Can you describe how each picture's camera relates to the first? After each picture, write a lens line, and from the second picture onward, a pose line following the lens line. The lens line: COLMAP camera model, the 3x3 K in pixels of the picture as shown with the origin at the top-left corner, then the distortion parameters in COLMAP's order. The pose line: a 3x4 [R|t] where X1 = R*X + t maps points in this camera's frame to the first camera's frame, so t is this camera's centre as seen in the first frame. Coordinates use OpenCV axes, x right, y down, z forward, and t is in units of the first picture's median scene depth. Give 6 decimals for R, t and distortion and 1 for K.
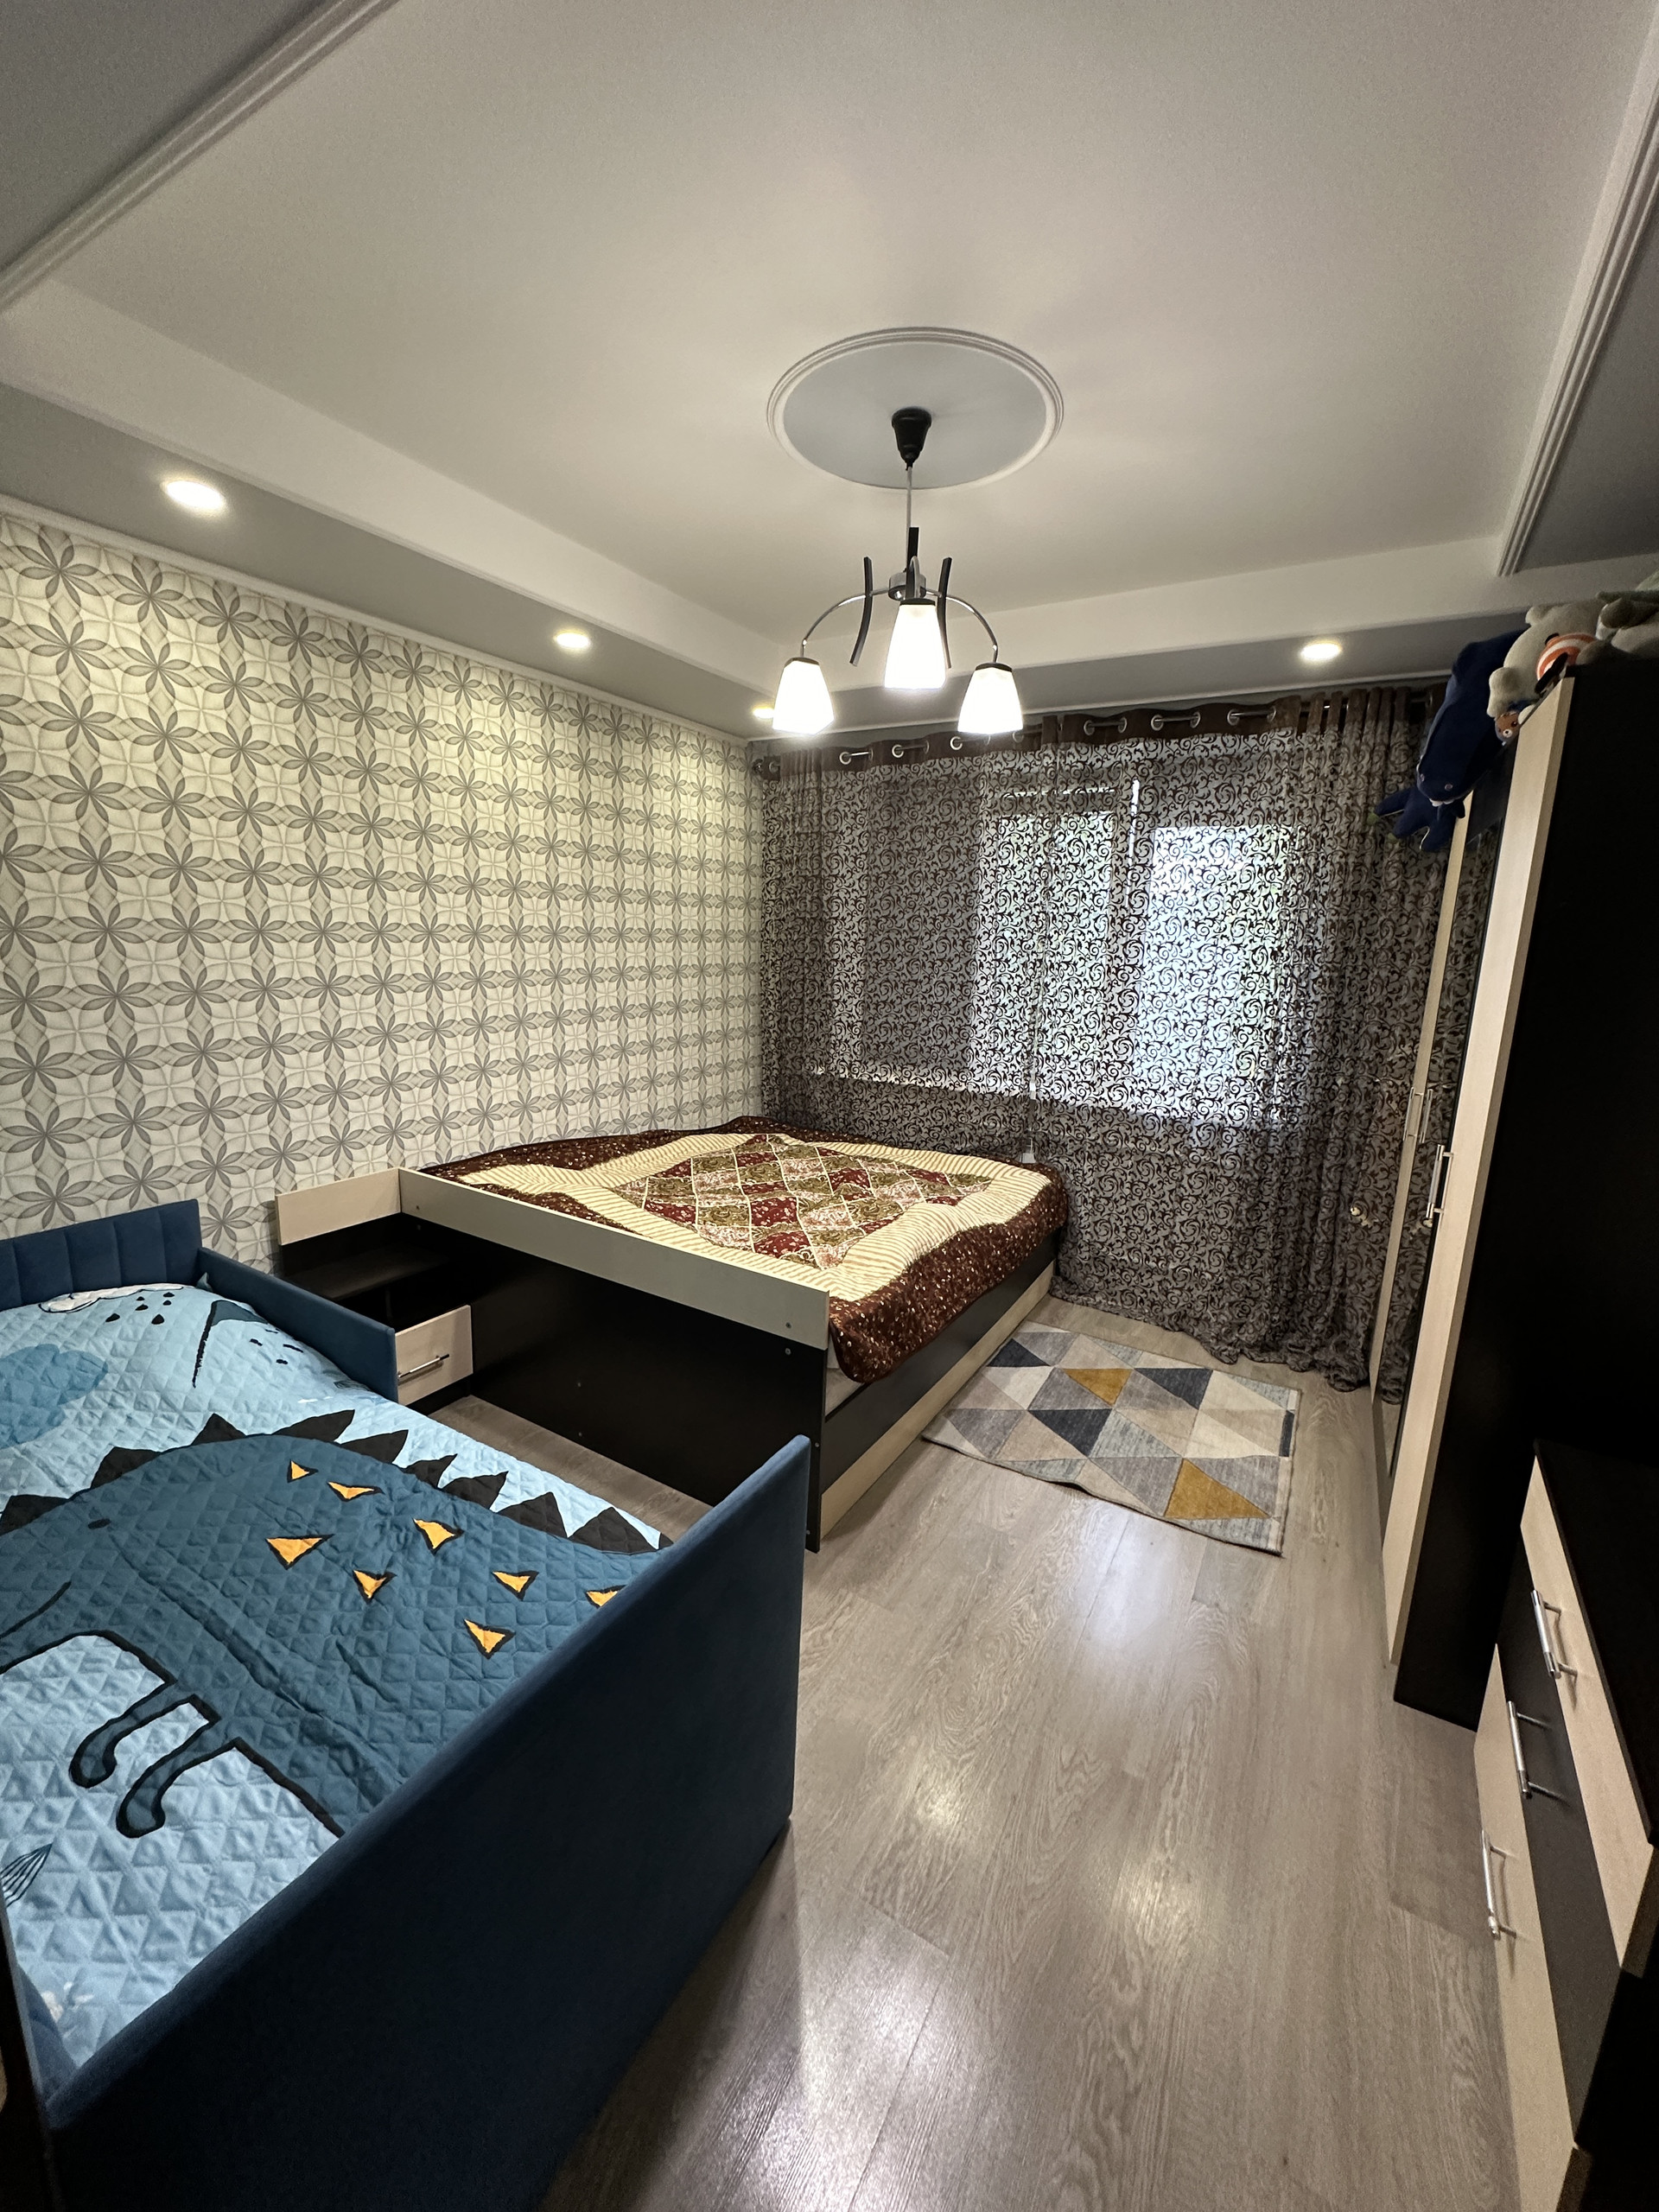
lens RADIAL K [[883.5, 0, 827.5], [0, 883.5, 1101.9], [0, 0, 1]] dist [-0.003336, 0.001180]
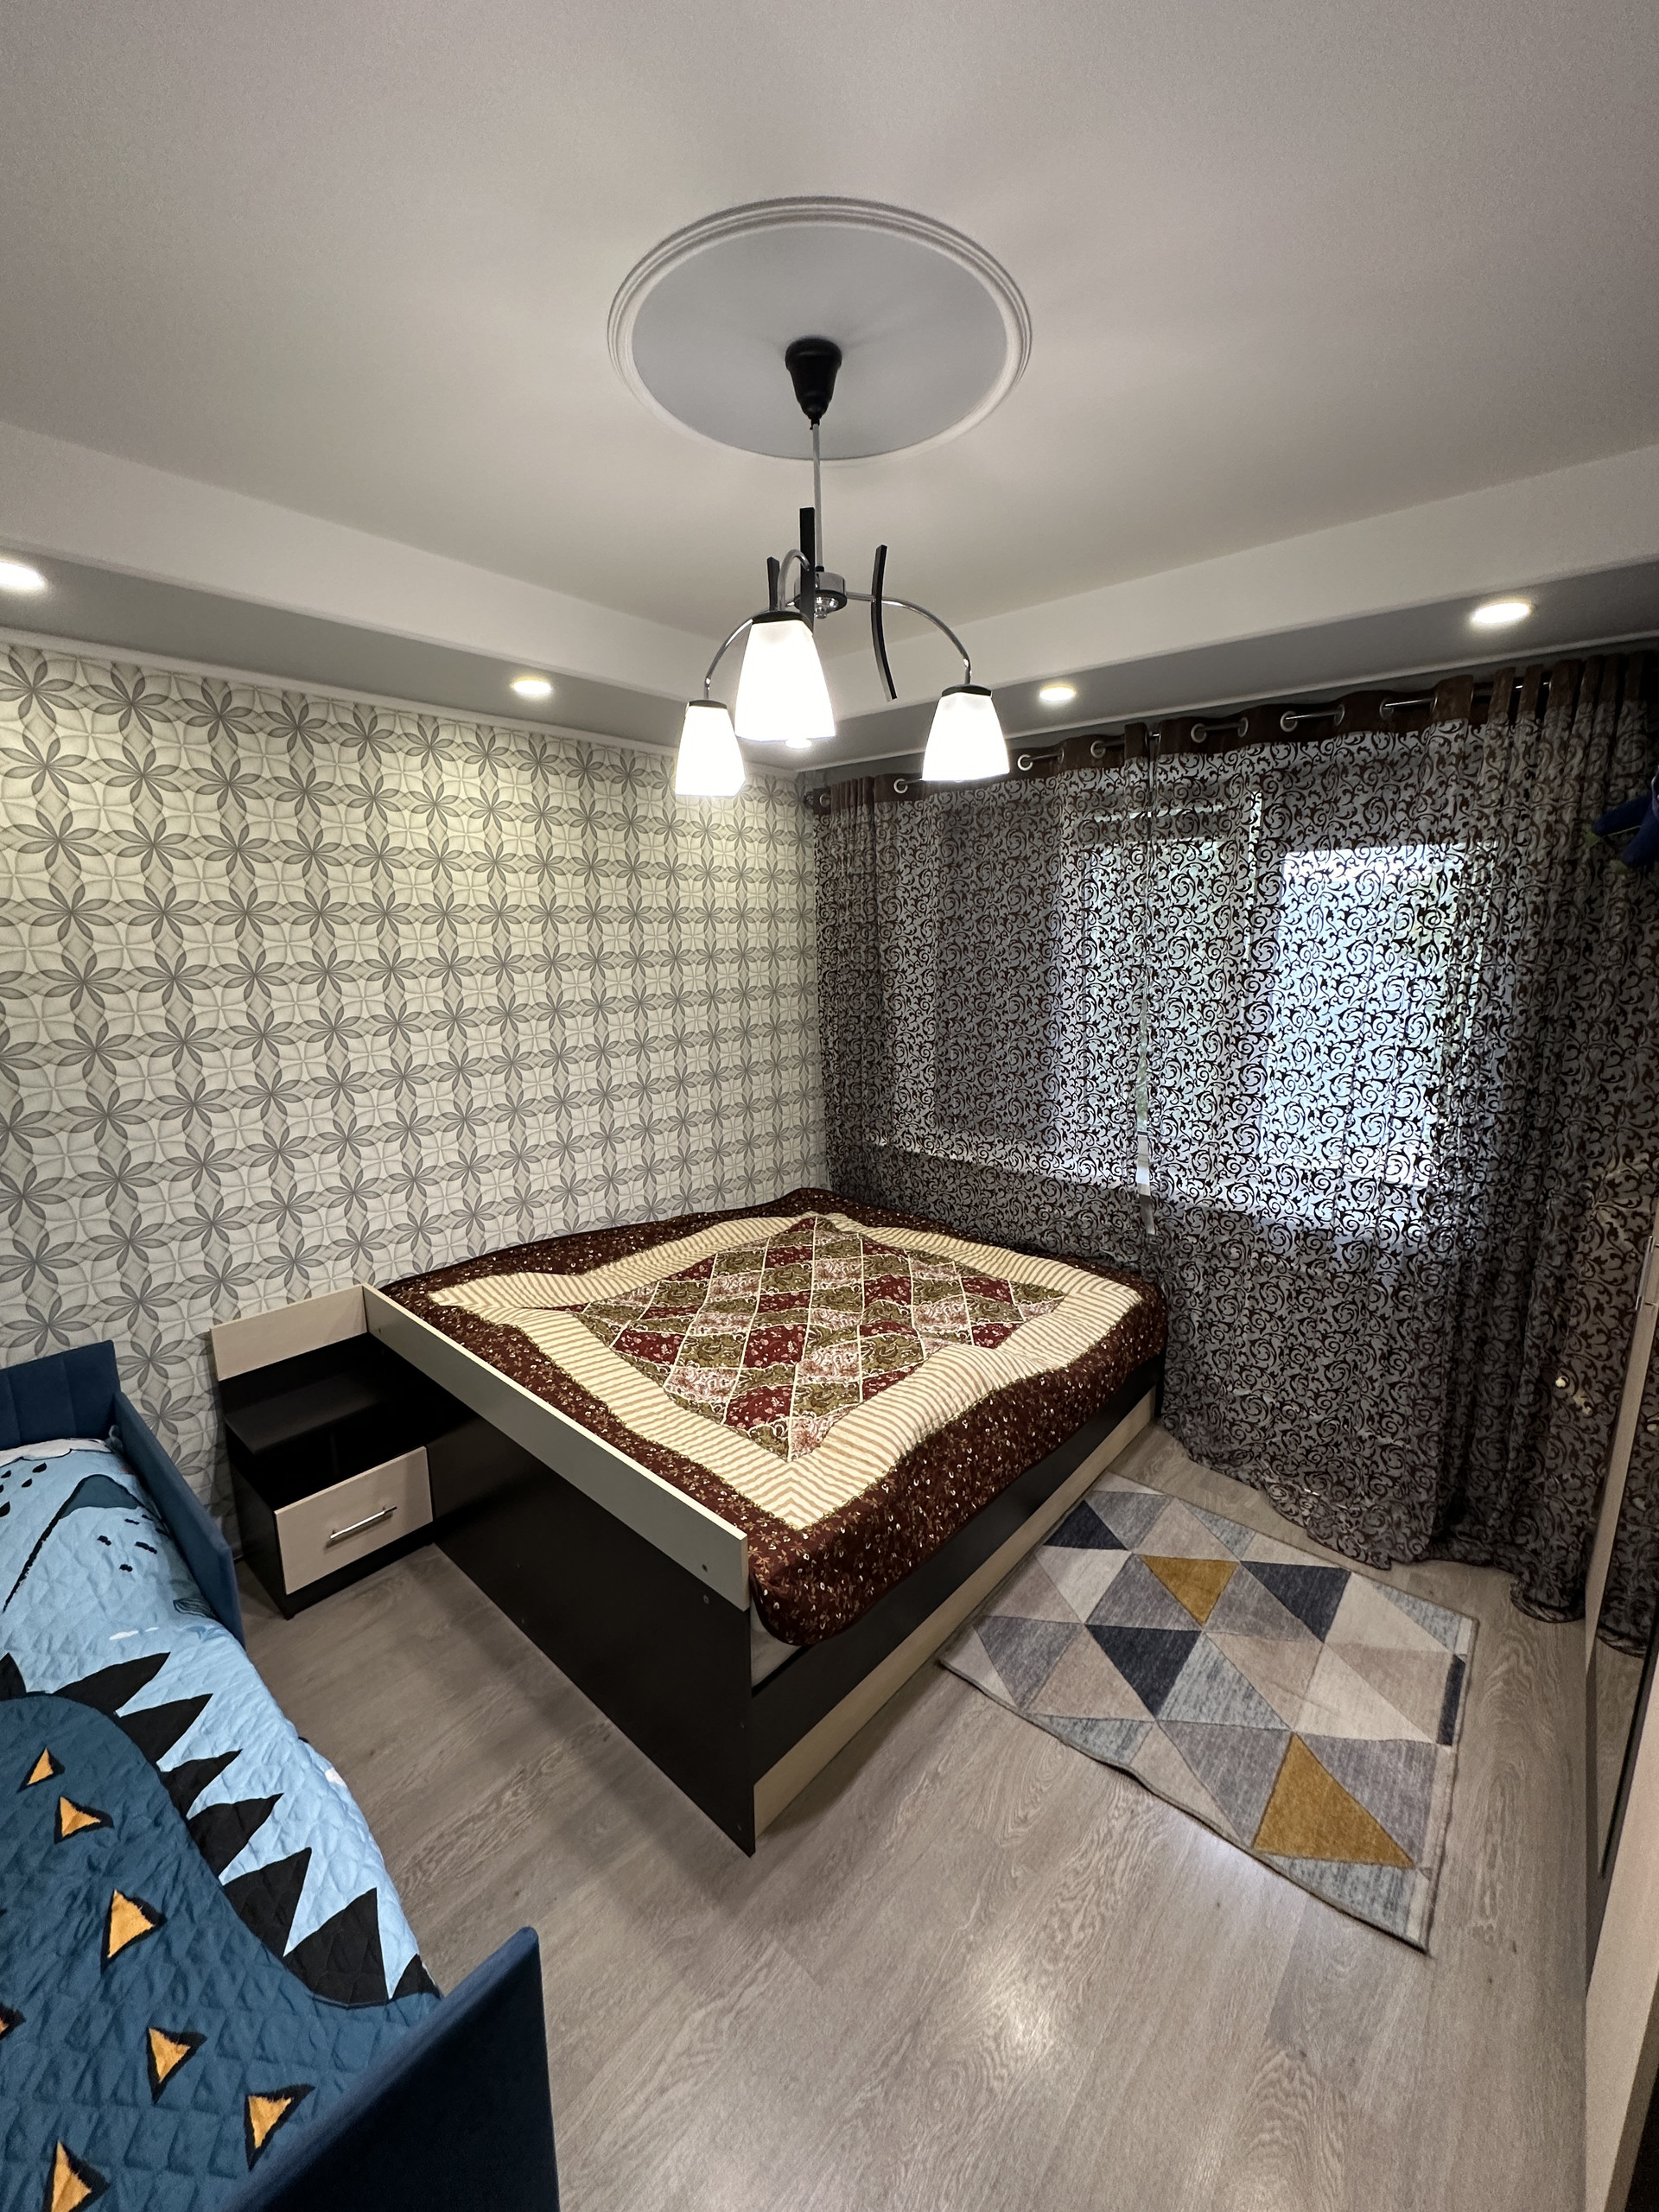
lens RADIAL K [[883.5, 0, 828.5], [0, 883.5, 1101.7], [0, 0, 1]] dist [-0.003336, 0.001180]
pose [[0.983093, 0.000135, -0.183106, 0.159903], [-0.000264, 1.000000, -0.000677, -0.119881], [0.183106, 0.000714, 0.983093, 0.209082]]
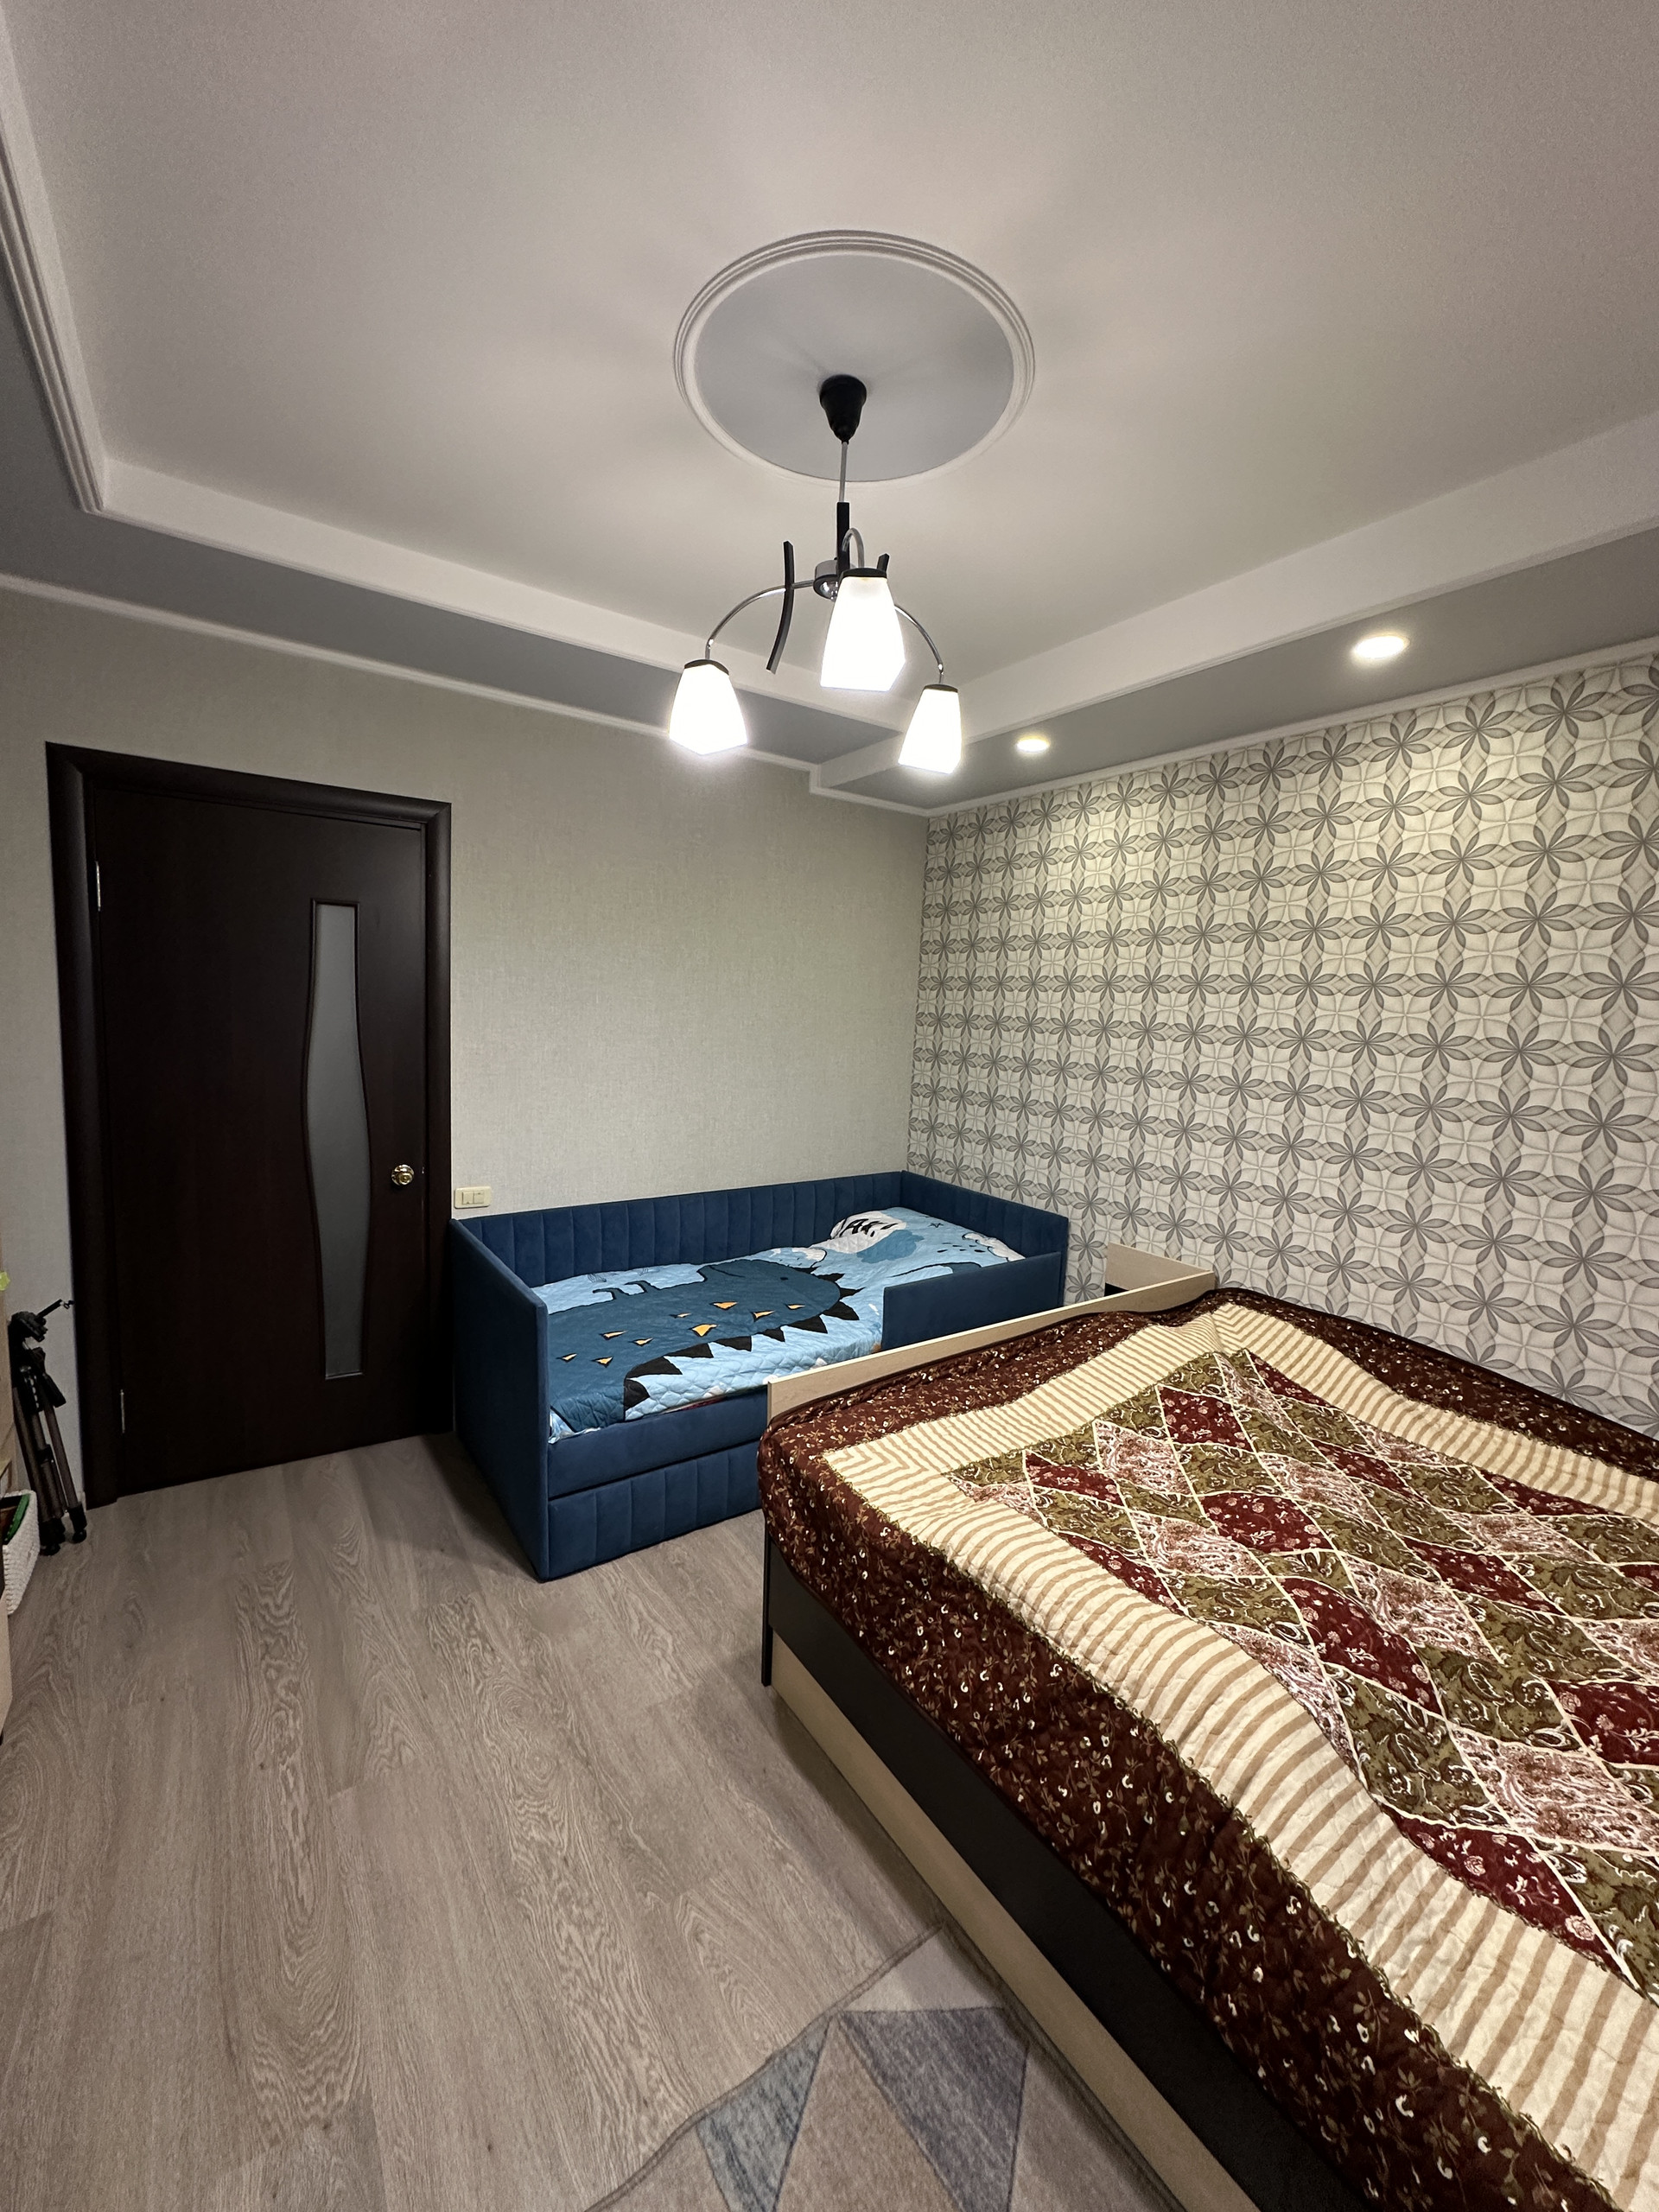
lens RADIAL K [[883.5, 0, 829.2], [0, 883.5, 1100.5], [0, 0, 1]] dist [-0.003336, 0.001180]
pose [[-0.411009, 0.046126, -0.910464, 0.608840], [-0.234003, 0.959919, 0.154267, -0.169961], [0.881087, 0.276456, -0.383741, 1.012995]]
